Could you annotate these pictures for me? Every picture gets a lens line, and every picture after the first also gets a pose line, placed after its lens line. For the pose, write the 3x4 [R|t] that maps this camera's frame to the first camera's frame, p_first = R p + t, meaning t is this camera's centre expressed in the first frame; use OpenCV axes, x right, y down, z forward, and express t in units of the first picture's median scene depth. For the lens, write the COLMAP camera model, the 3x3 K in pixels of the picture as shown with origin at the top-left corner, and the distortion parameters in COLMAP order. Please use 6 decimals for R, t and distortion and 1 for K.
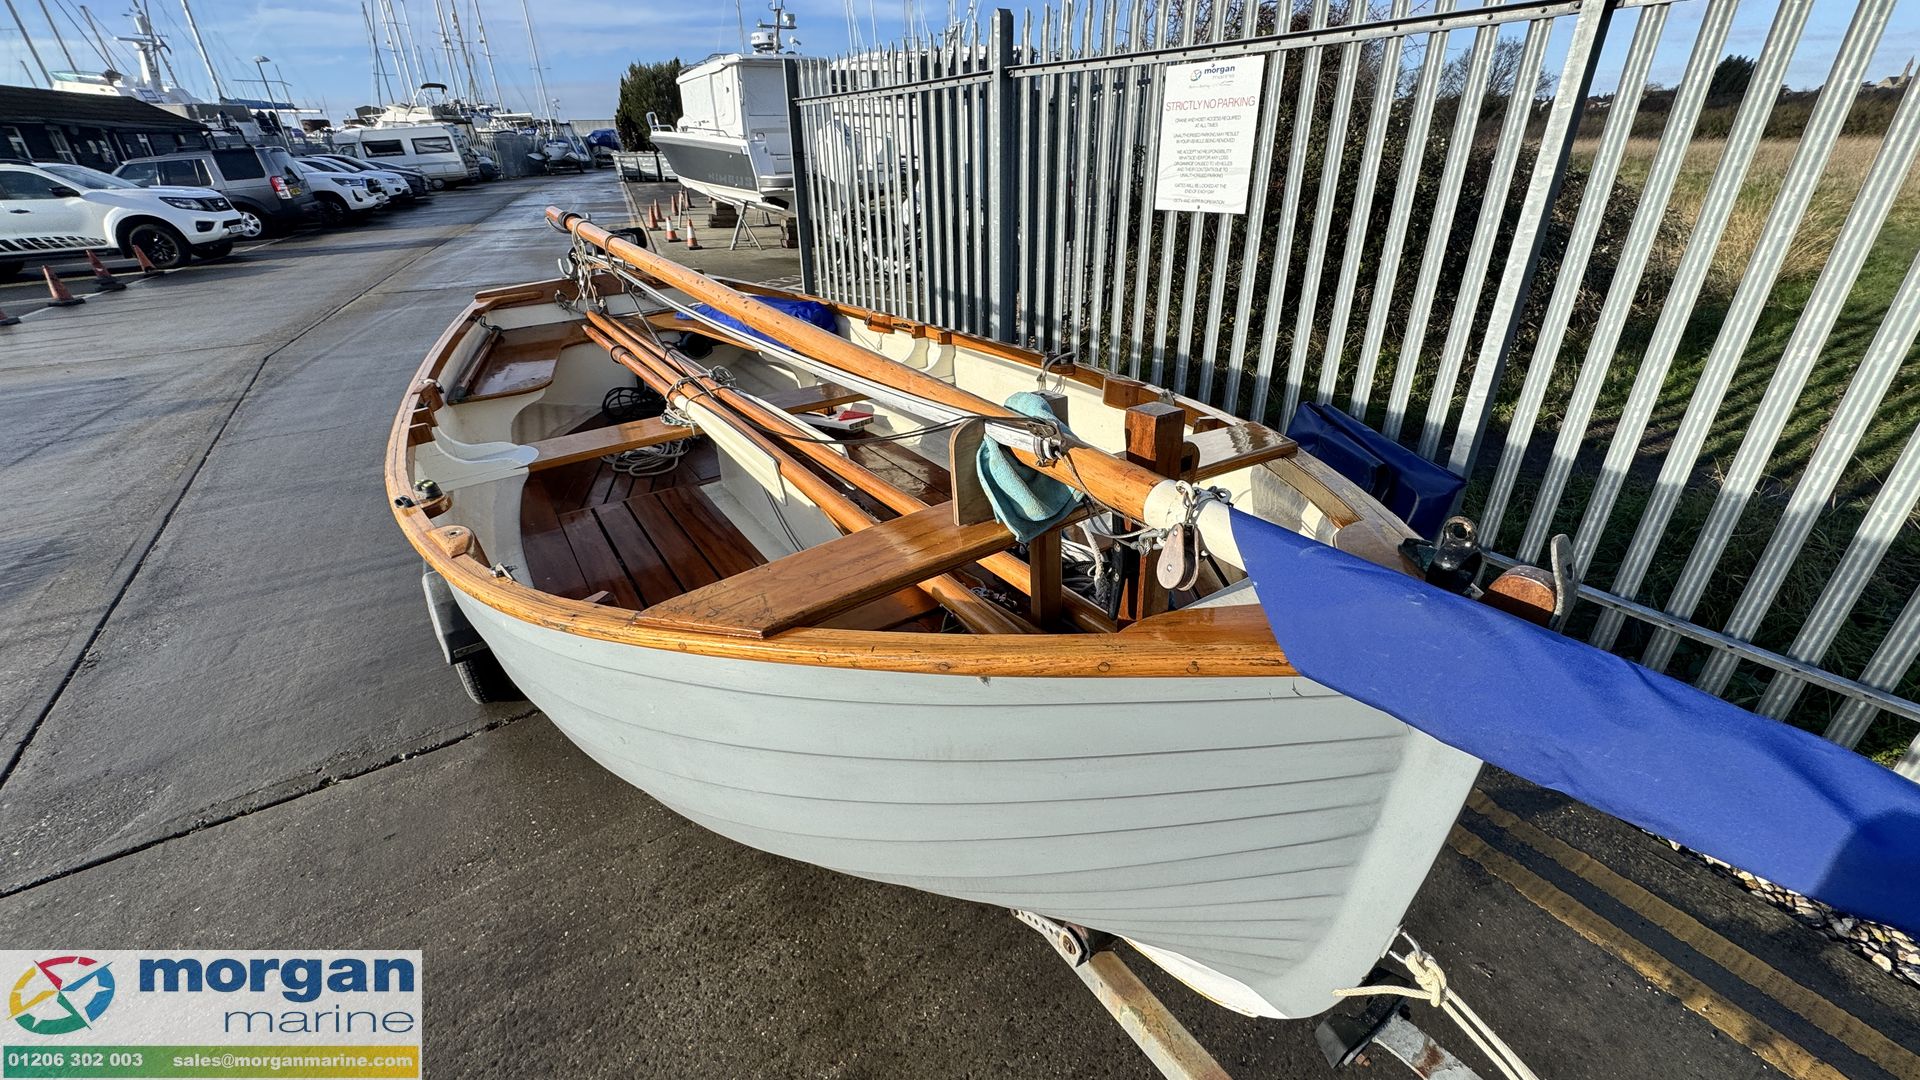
lens RADIAL K [[759.5, 0, 963.2], [0, 759.5, 544.5], [0, 0, 1]] dist [-0.012996, 0.000307]
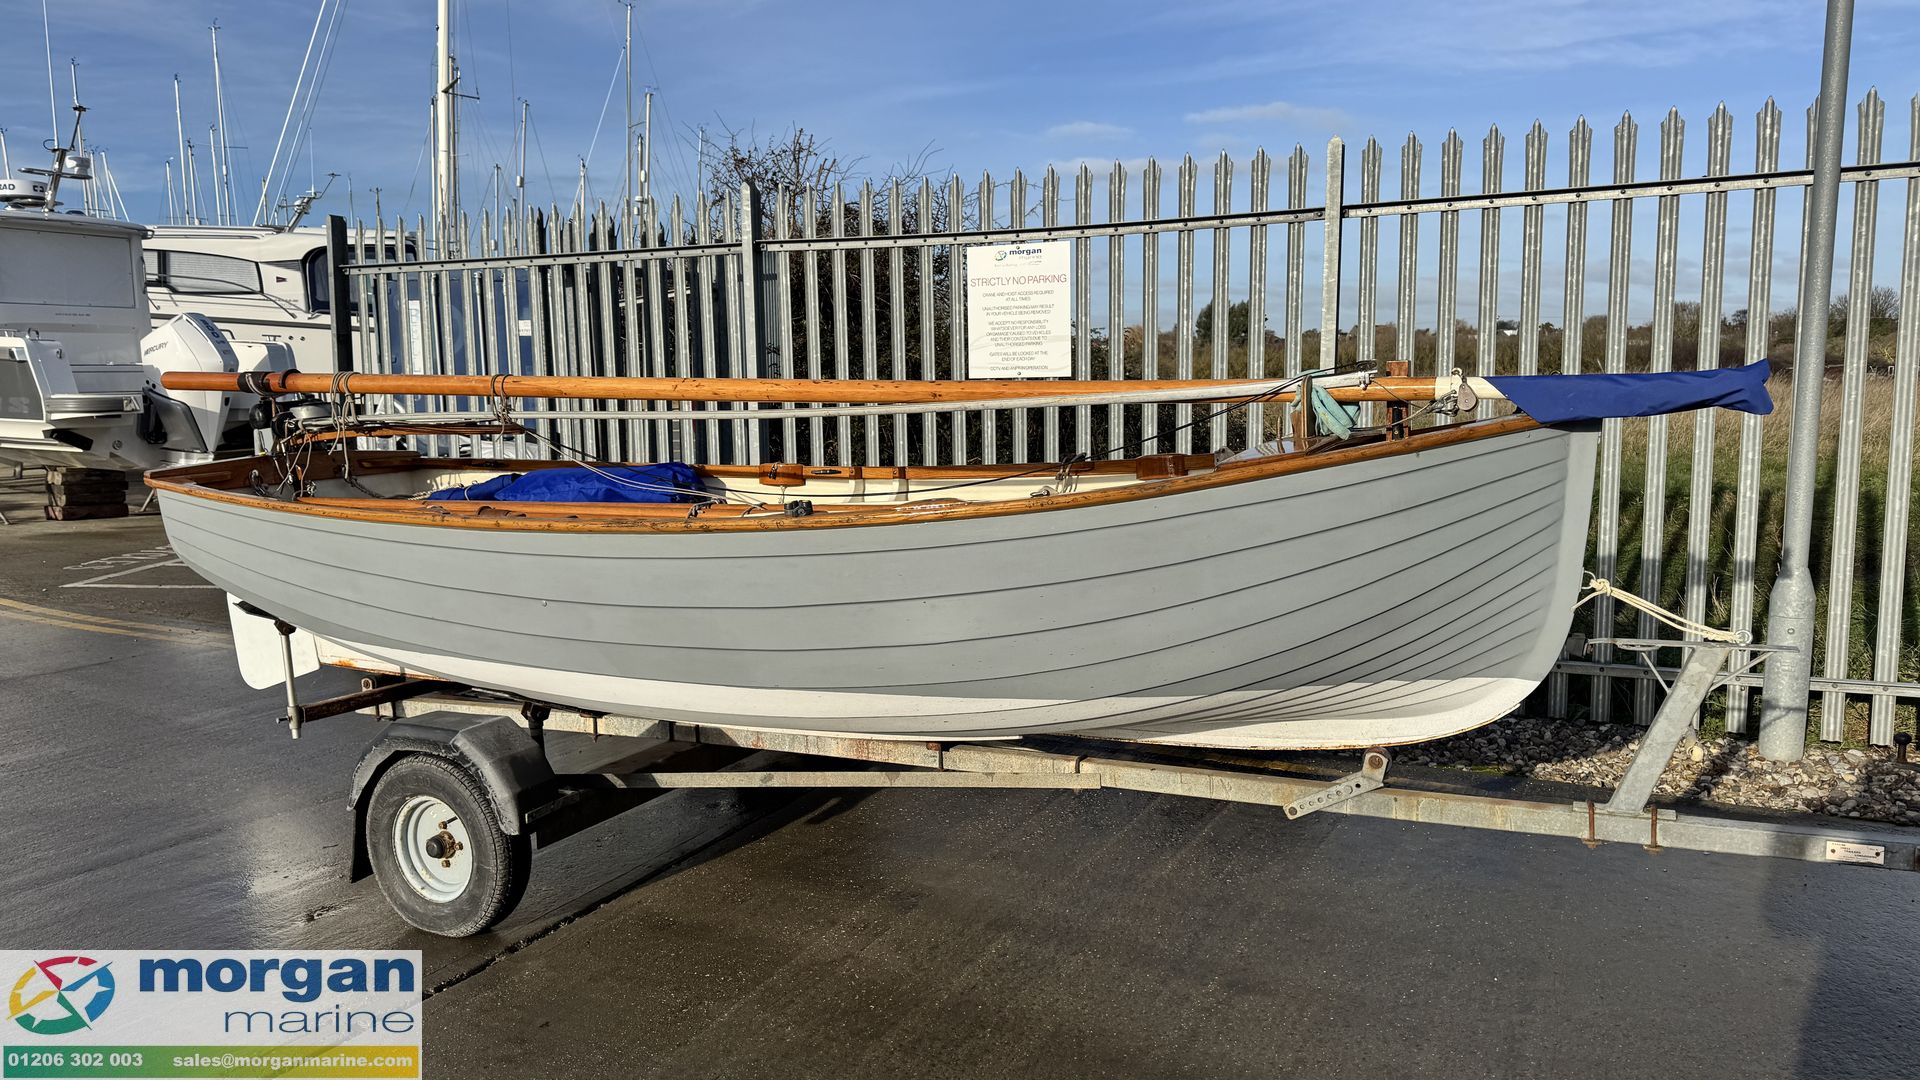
lens RADIAL K [[1339.3, 0, 961.8], [0, 1339.3, 560.6], [0, 0, 1]] dist [0.035585, -0.037704]
pose [[0.862429, -0.055512, 0.503125, -0.178081], [0.230032, 0.928382, -0.291877, 0.075130], [-0.450890, 0.367458, 0.813433, -0.081679]]
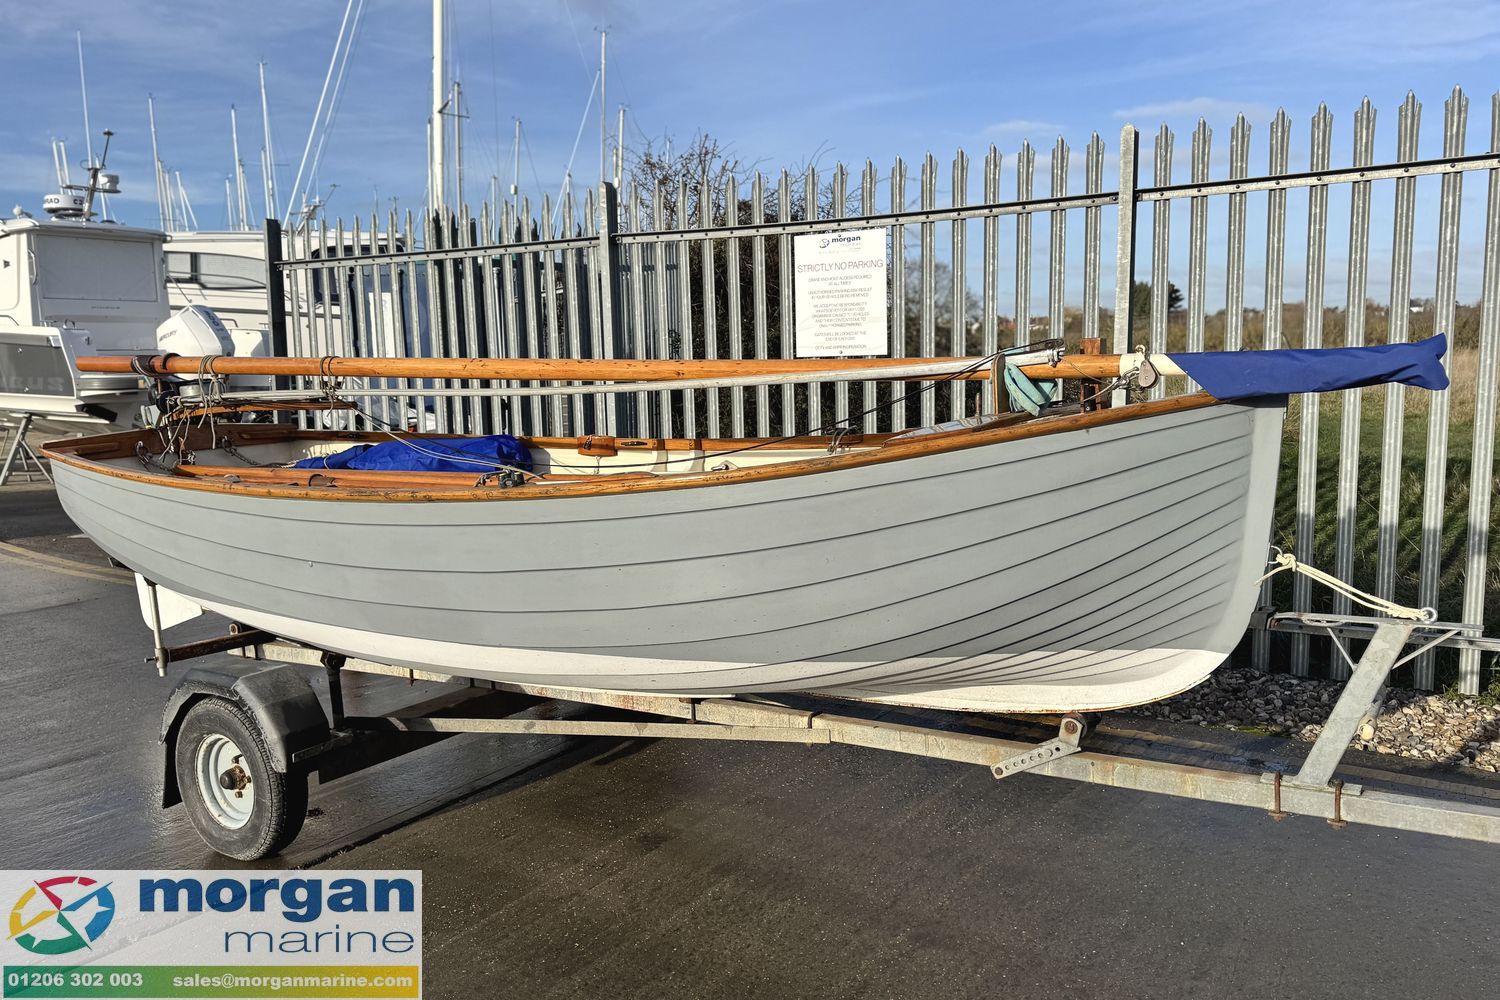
lens RADIAL K [[1181.4, 0, 775.0], [0, 1181.4, 533.4], [0, 0, 1]] dist [0.032974, -0.032909]
pose [[0.911781, -0.054416, 0.407055, -0.129760], [0.190376, 0.934254, -0.301539, 0.077594], [-0.363884, 0.352432, 0.862195, -0.088005]]
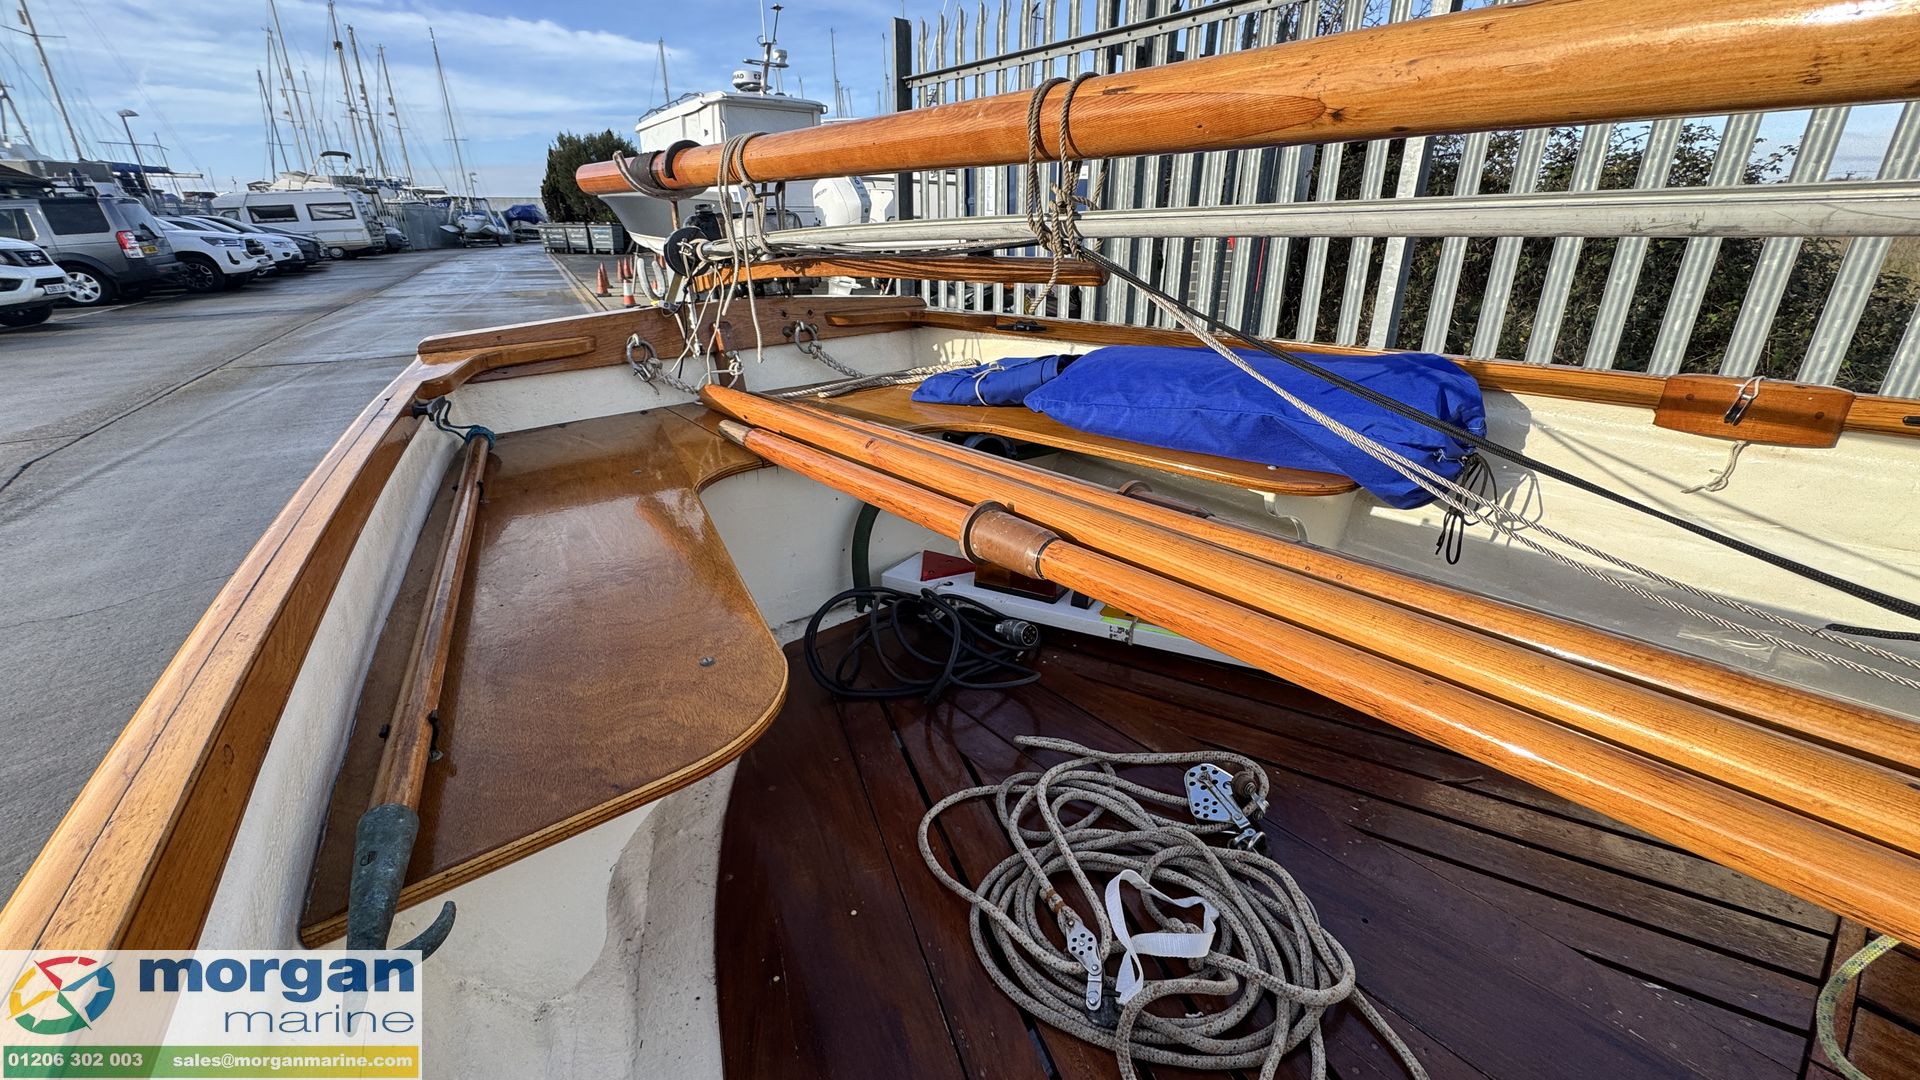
lens RADIAL K [[759.5, 0, 963.7], [0, 759.5, 541.6], [0, 0, 1]] dist [-0.012996, 0.000307]
pose [[0.994770, -0.027780, 0.098292, -0.119465], [0.037163, 0.994787, -0.094960, -0.053961], [-0.095142, 0.098116, 0.990617, 0.175917]]
